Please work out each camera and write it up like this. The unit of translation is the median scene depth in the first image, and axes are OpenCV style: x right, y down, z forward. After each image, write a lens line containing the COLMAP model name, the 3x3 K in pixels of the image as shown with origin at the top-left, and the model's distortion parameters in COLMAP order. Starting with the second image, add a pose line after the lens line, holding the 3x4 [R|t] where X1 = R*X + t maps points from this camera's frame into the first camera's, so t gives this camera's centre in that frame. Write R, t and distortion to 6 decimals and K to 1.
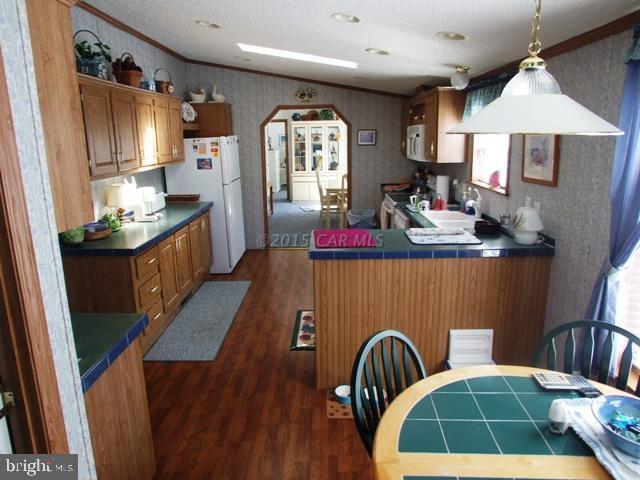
lens RADIAL K [[417.7, 0, 318.0], [0, 417.7, 229.3], [0, 0, 1]] dist [-0.078671, 0.048056]
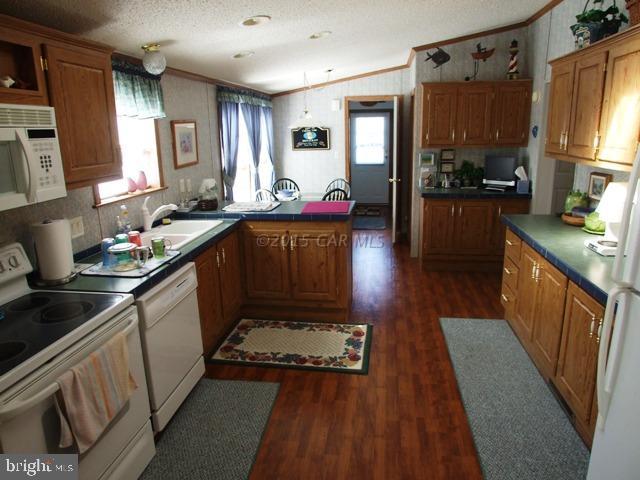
lens RADIAL K [[417.7, 0, 318.0], [0, 417.7, 229.3], [0, 0, 1]] dist [-0.078671, 0.048056]
pose [[-0.989319, 0.009799, 0.145434, -0.074950], [0.072763, 0.897735, 0.434484, -0.355422], [-0.126304, 0.440426, -0.888860, 1.634374]]
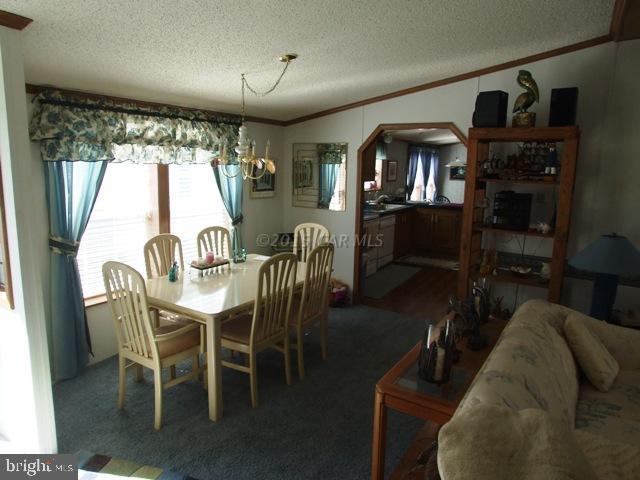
lens RADIAL K [[417.7, 0, 318.0], [0, 417.7, 229.3], [0, 0, 1]] dist [-0.078671, 0.048056]
pose [[-0.849914, -0.079522, 0.520886, -0.442794], [0.111899, 0.938759, 0.325900, -0.596924], [-0.514902, 0.335274, -0.788966, 2.711575]]
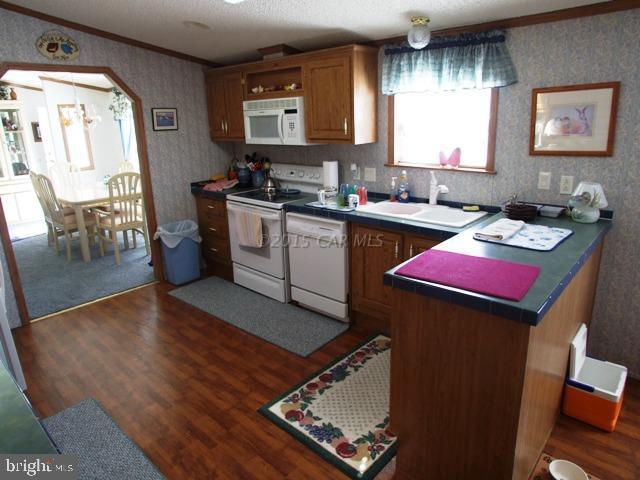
lens RADIAL K [[417.7, 0, 318.0], [0, 417.7, 229.3], [0, 0, 1]] dist [-0.078671, 0.048056]
pose [[0.661002, -0.201045, 0.722950, -0.385750], [0.182507, 0.977583, 0.104987, -0.106712], [-0.727851, 0.062547, 0.682876, 0.567231]]
